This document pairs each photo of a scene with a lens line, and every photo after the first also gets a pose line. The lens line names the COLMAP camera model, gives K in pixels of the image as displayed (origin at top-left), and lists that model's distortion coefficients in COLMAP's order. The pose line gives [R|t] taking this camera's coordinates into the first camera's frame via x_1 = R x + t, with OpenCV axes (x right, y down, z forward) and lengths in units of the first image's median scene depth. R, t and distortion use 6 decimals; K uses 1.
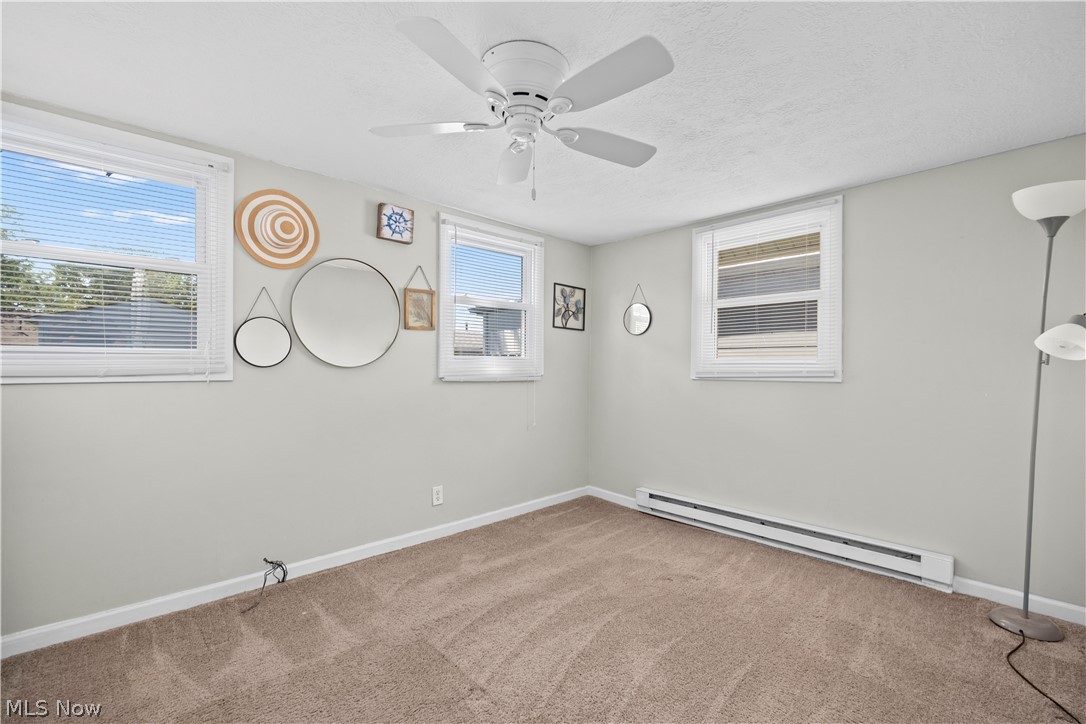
lens RADIAL K [[471.3, 0, 537.3], [0, 471.3, 363.8], [0, 0, 1]] dist [0.000777, 0.000131]
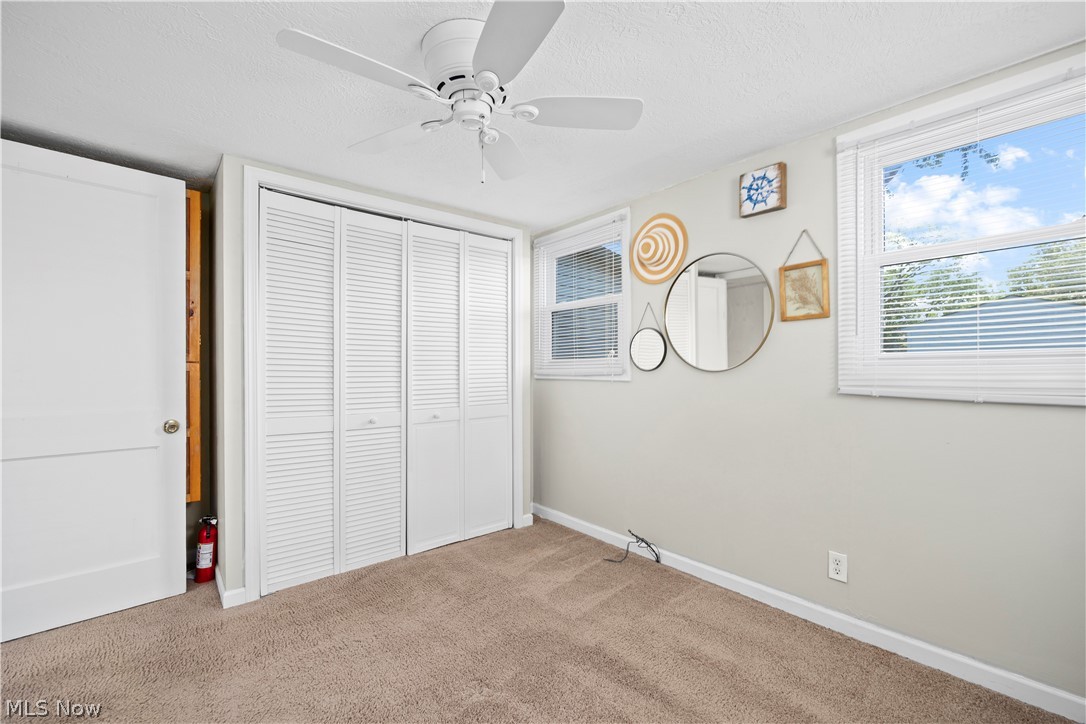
lens RADIAL K [[471.3, 0, 537.3], [0, 471.3, 363.8], [0, 0, 1]] dist [0.000777, 0.000131]
pose [[-0.057772, -0.009541, -0.998284, 0.520439], [0.005313, 0.999937, -0.009865, 0.000119], [0.998316, -0.005874, -0.057718, 0.677907]]
